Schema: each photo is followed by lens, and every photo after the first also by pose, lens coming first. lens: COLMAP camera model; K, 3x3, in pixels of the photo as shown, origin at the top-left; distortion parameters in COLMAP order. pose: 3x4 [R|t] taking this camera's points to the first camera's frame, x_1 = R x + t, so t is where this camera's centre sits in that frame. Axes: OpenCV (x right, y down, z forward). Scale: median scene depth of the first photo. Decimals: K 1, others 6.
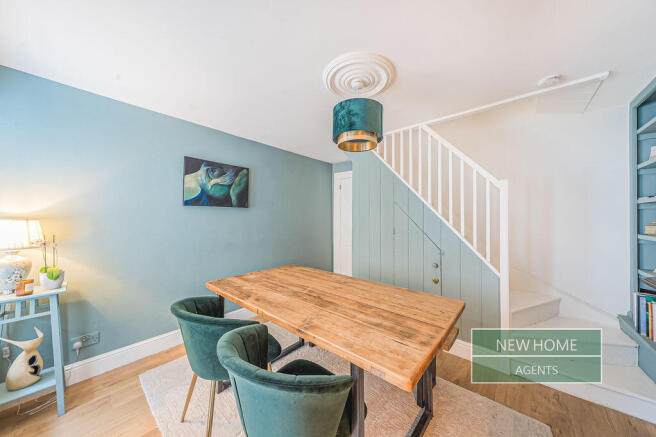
lens RADIAL K [[225.8, 0, 328.5], [0, 225.8, 216.2], [0, 0, 1]] dist [-0.000317, -0.000018]
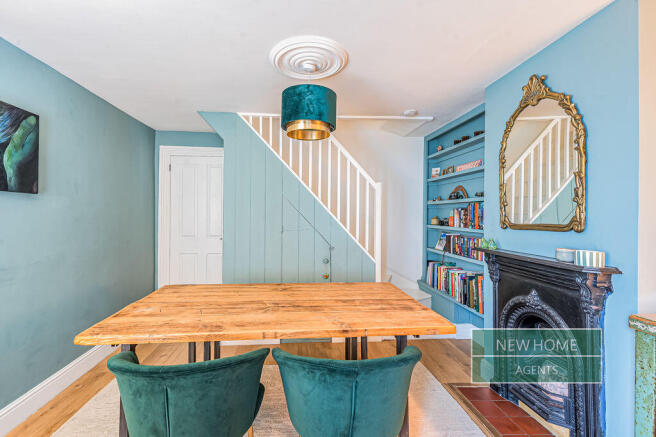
lens RADIAL K [[297.3, 0, 325.6], [0, 297.3, 216.7], [0, 0, 1]] dist [0.006012, 0.000264]
pose [[0.697669, -0.006612, 0.716390, -0.562246], [-0.008221, 0.999818, 0.017235, -0.002669], [-0.716373, -0.017914, 0.697487, 0.091532]]
